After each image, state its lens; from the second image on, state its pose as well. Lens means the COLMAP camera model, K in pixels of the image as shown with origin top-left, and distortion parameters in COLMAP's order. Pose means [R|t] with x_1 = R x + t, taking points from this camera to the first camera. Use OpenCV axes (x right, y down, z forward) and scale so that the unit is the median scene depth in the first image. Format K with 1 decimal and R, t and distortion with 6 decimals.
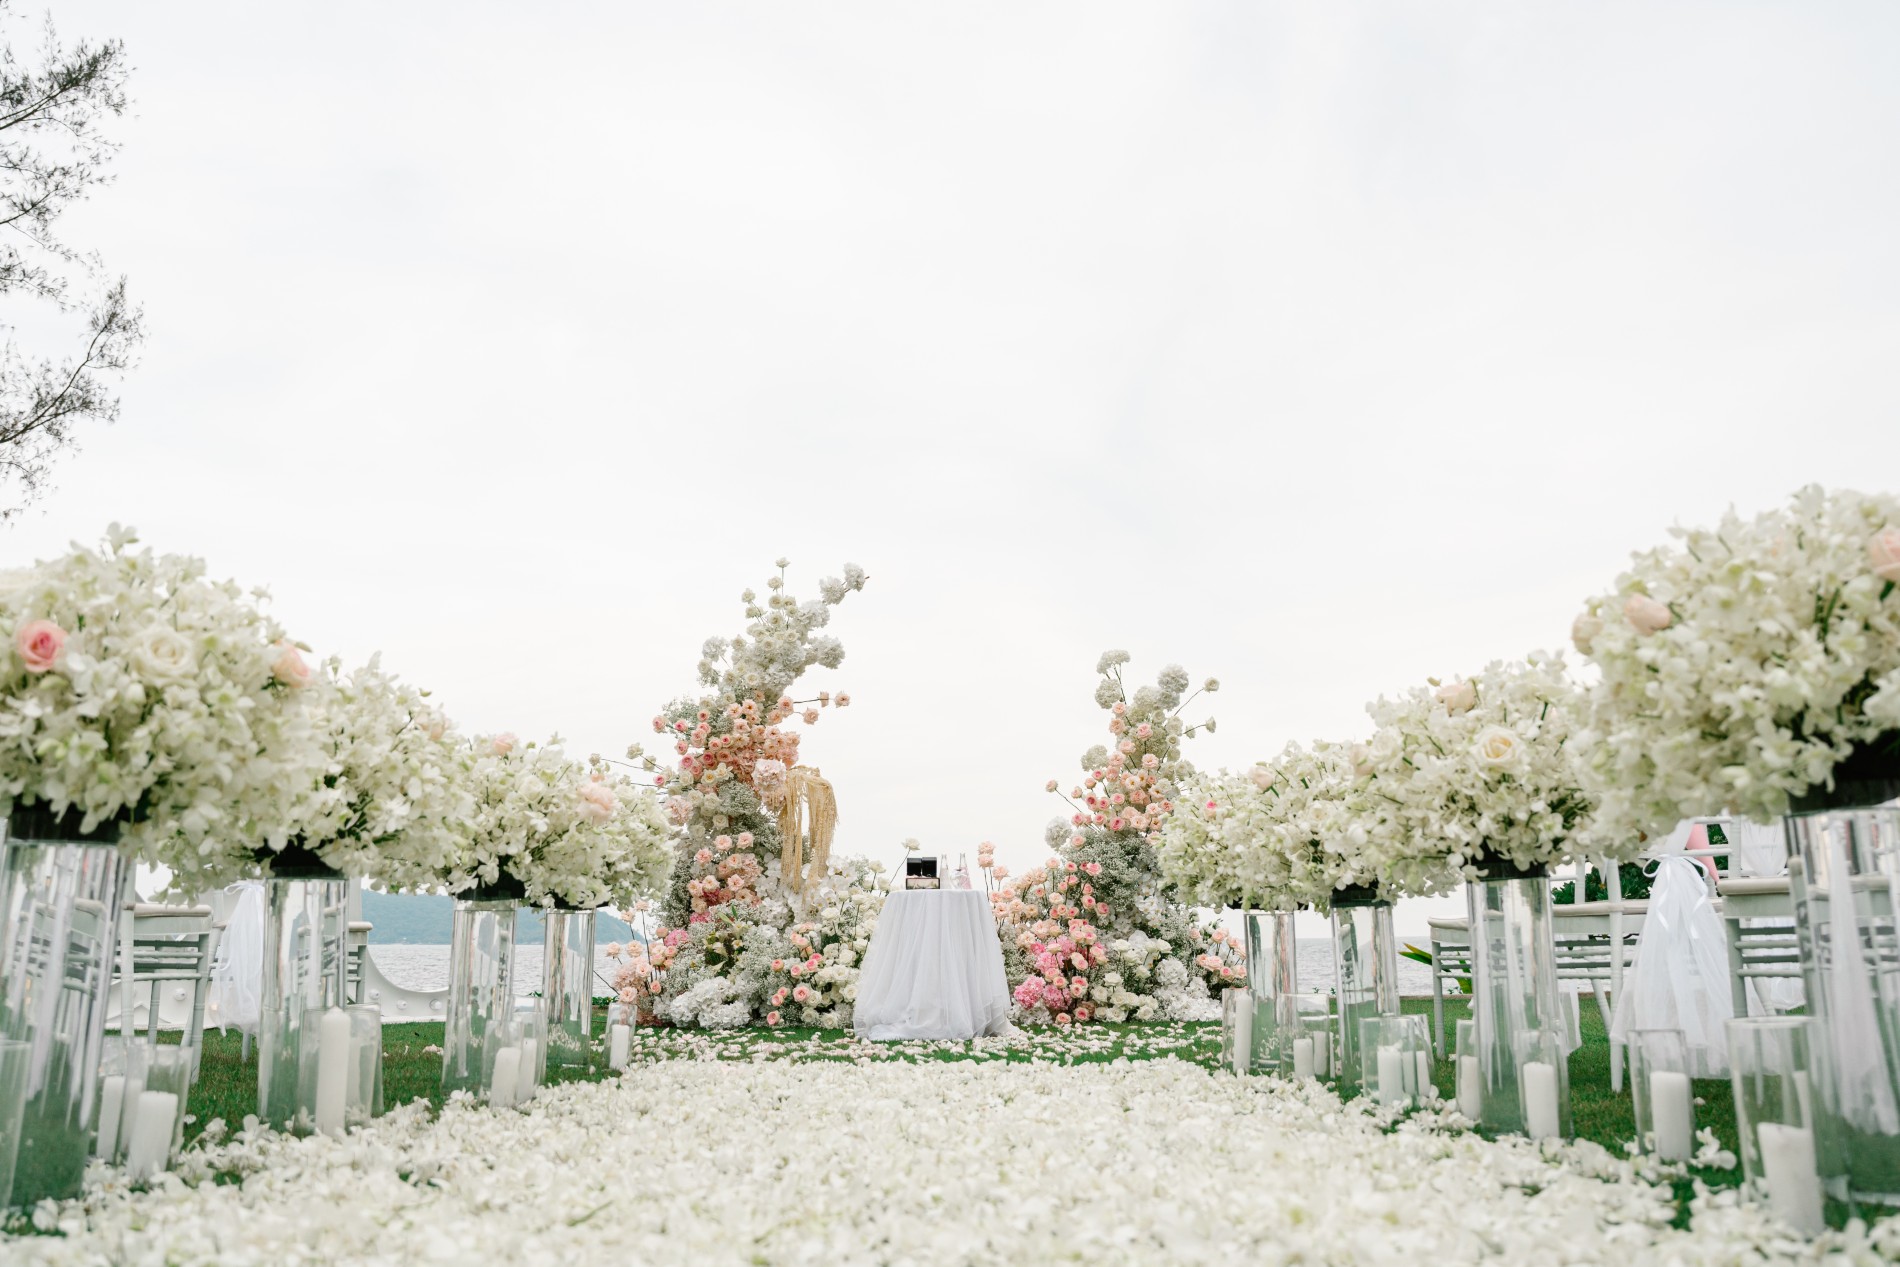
lens RADIAL K [[1611.6, 0, 922.7], [0, 1611.6, 666.0], [0, 0, 1]] dist [-0.075801, 0.013880]
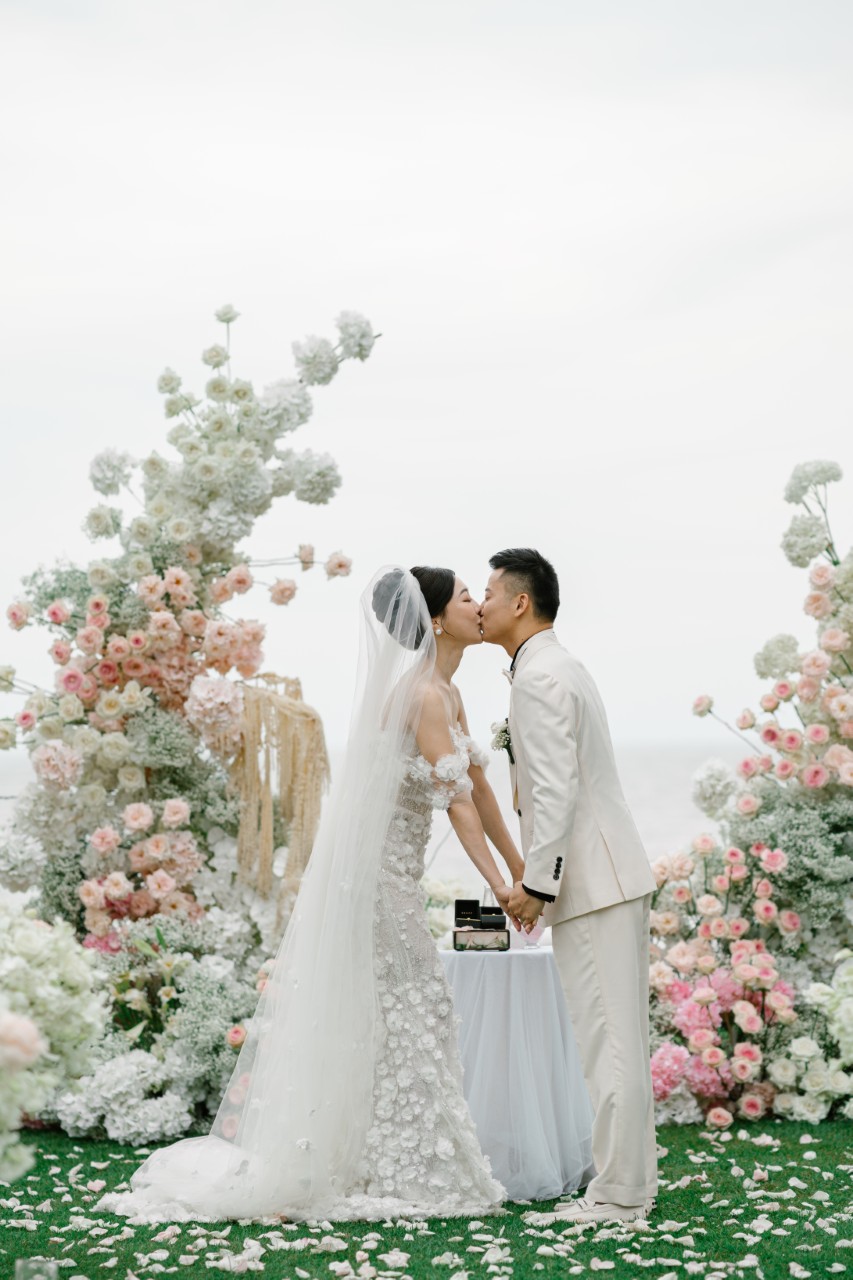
lens RADIAL K [[3319.2, 0, 426.3], [0, 3319.2, 702.5], [0, 0, 1]] dist [0.094315, 0.595596]
pose [[0.999792, -0.008040, -0.018741, 0.003463], [0.011027, 0.986196, 0.165216, -0.128355], [0.017154, -0.165389, 0.986079, -0.178229]]
